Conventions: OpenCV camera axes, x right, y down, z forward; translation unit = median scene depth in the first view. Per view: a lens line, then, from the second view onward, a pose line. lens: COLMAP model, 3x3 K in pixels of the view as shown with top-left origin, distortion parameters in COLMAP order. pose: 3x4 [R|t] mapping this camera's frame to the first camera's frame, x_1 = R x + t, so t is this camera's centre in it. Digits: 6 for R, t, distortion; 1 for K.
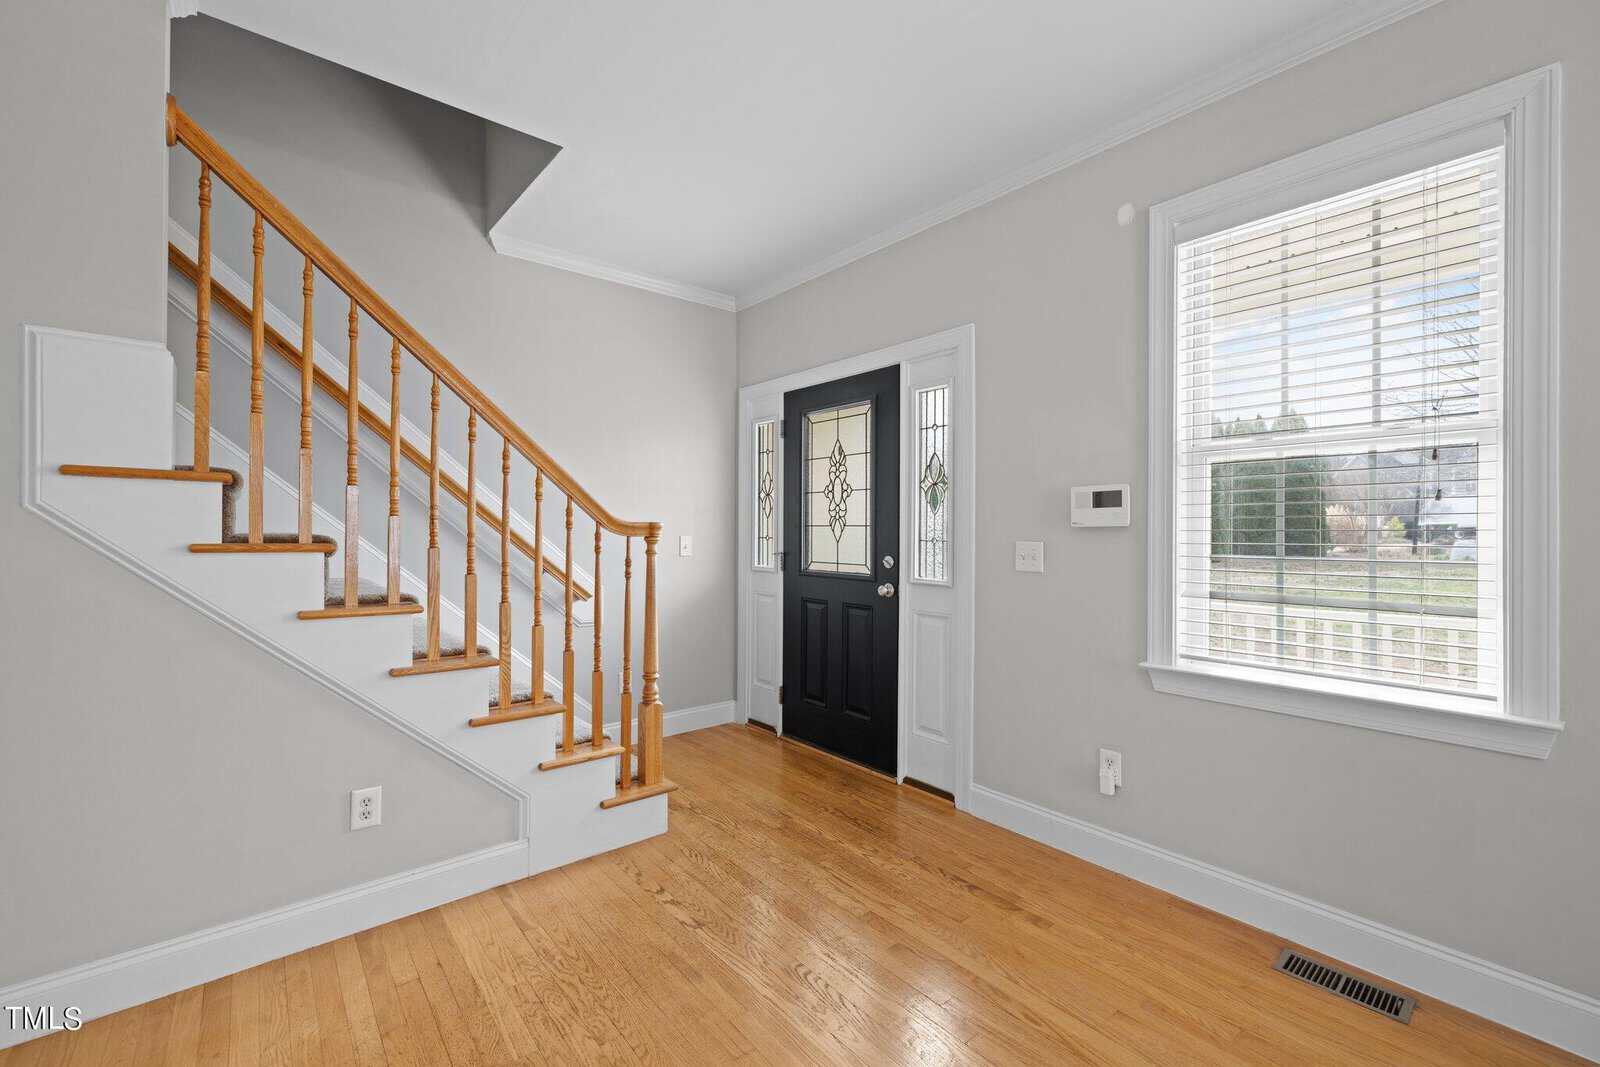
lens RADIAL K [[667.7, 0, 788.9], [0, 667.7, 529.5], [0, 0, 1]] dist [-0.000335, 0.001240]
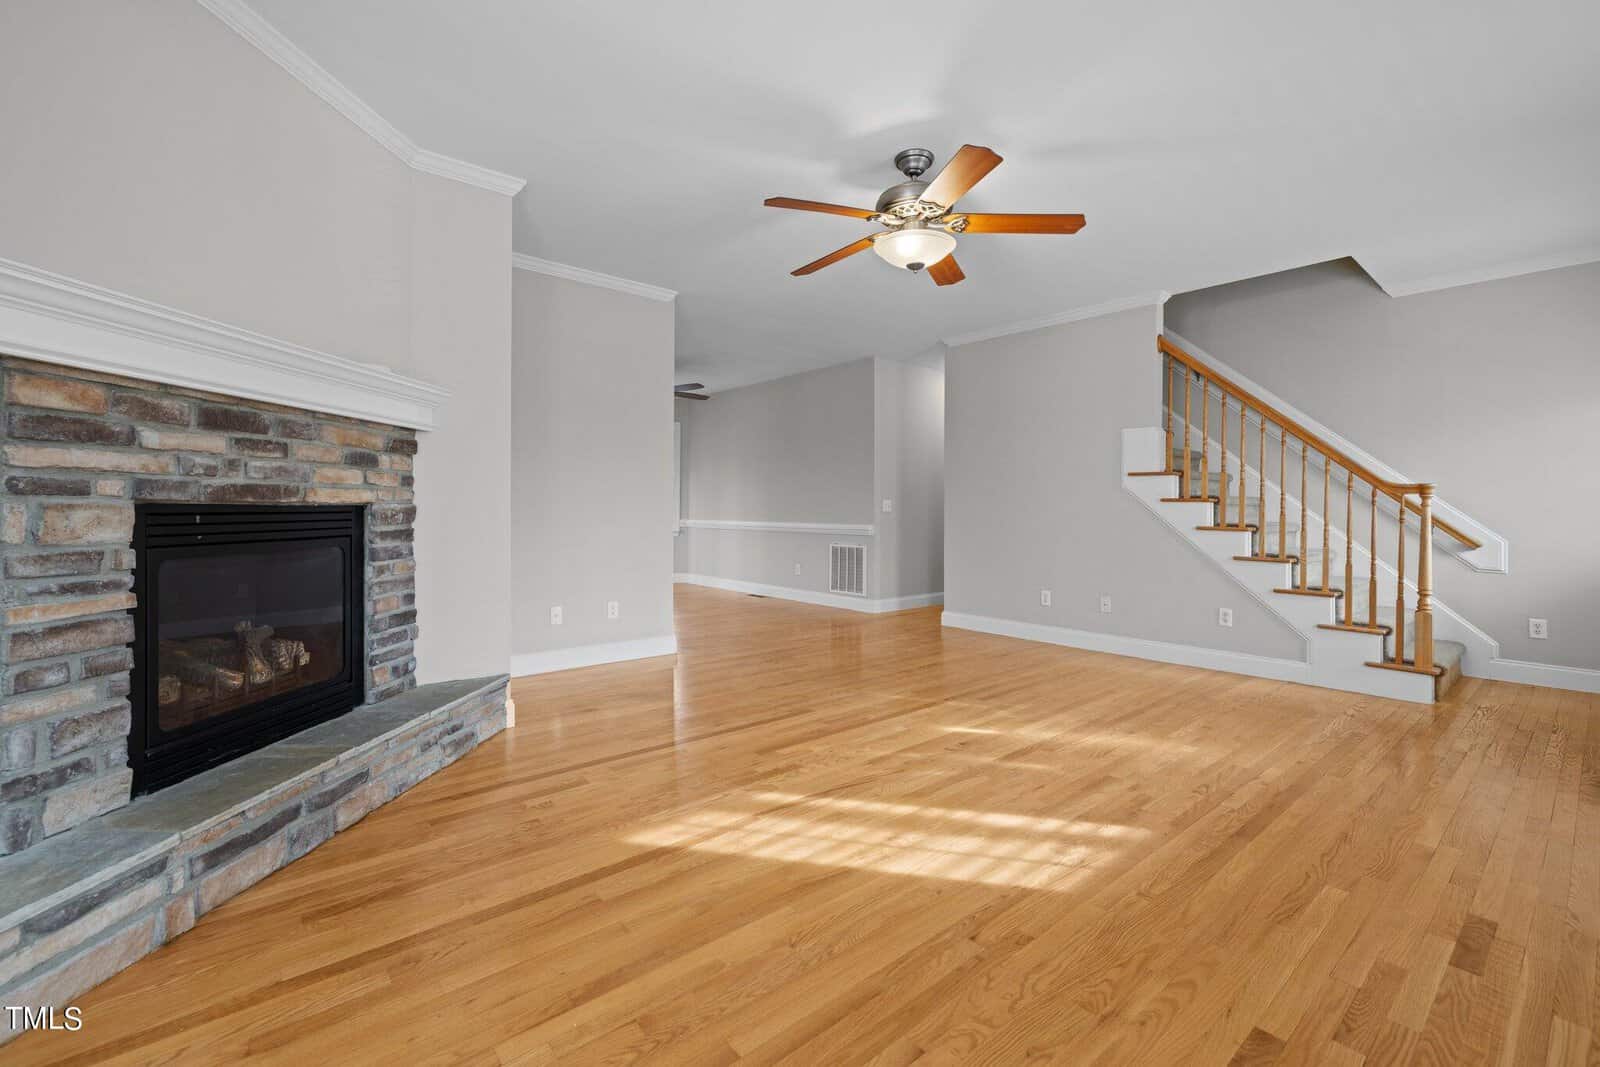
lens RADIAL K [[667.7, 0, 798.3], [0, 667.7, 510.9], [0, 0, 1]] dist [-0.000335, 0.001240]
pose [[0.018492, 0.000234, -0.999829, 1.178926], [-0.002211, 0.999998, 0.000193, 0.049128], [0.999827, 0.002207, 0.018492, -0.347829]]
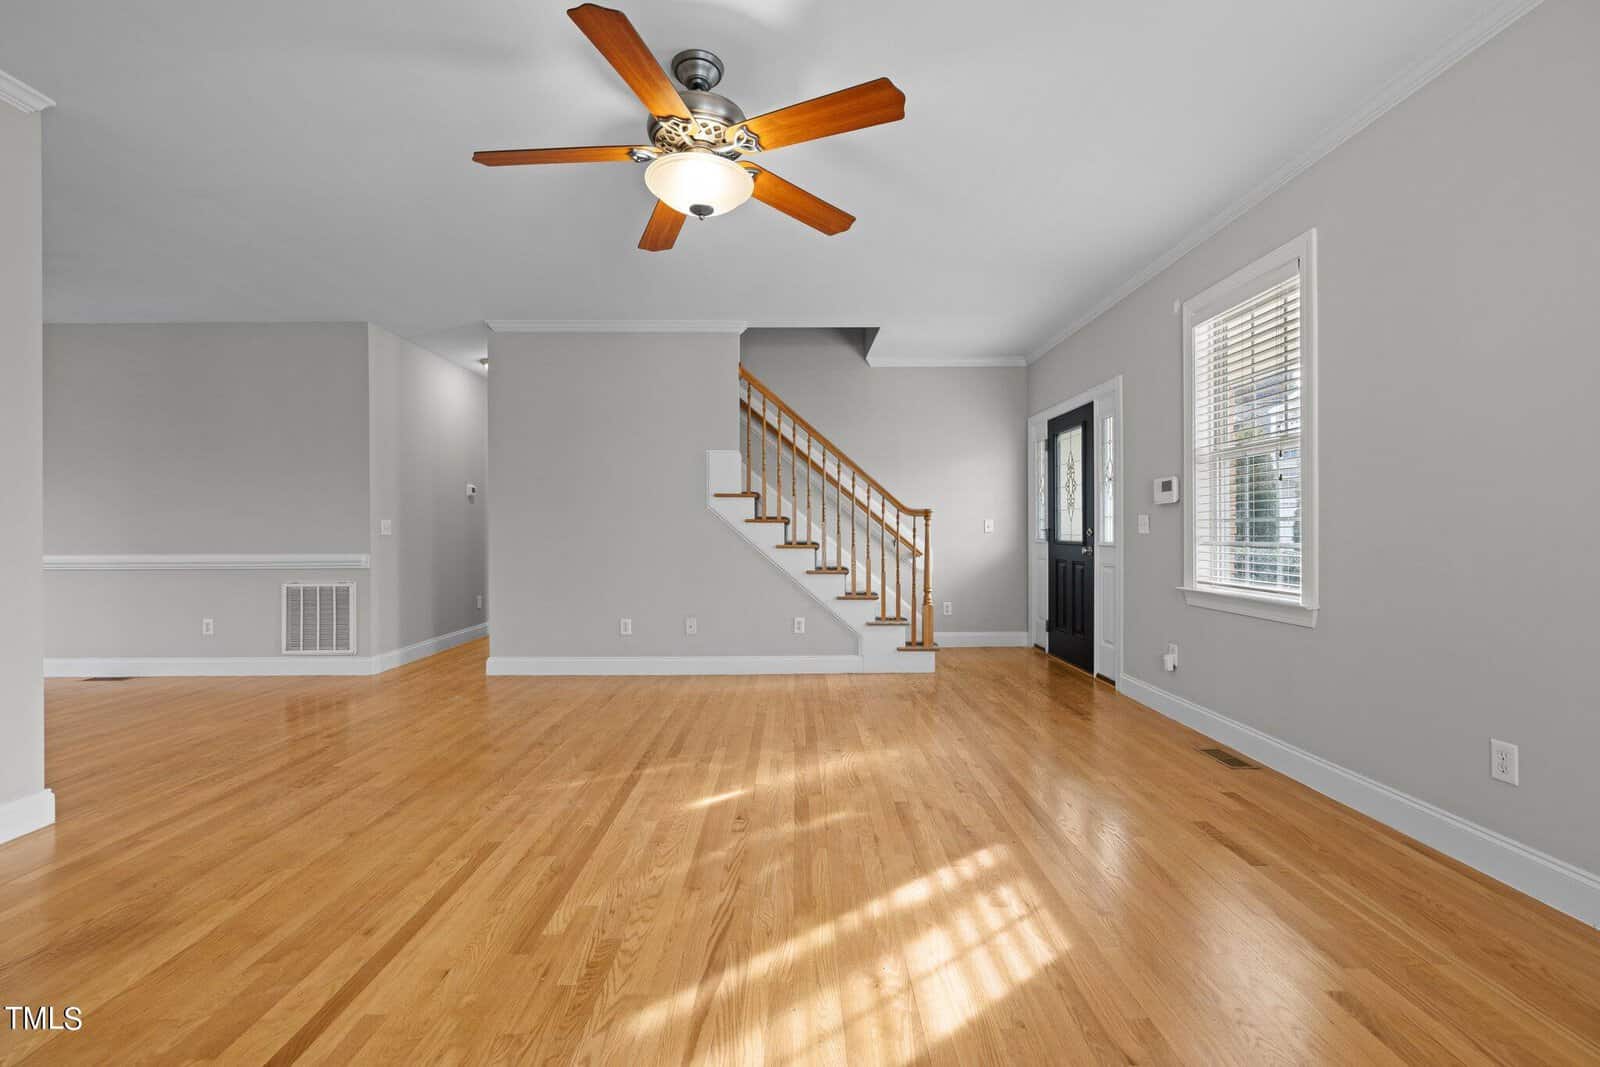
lens RADIAL K [[667.7, 0, 783.5], [0, 667.7, 532.0], [0, 0, 1]] dist [-0.000335, 0.001240]
pose [[0.767729, -0.004930, -0.640755, 0.692430], [0.007634, 0.999970, 0.001453, 0.048319], [0.640729, -0.006007, 0.767744, -0.712488]]
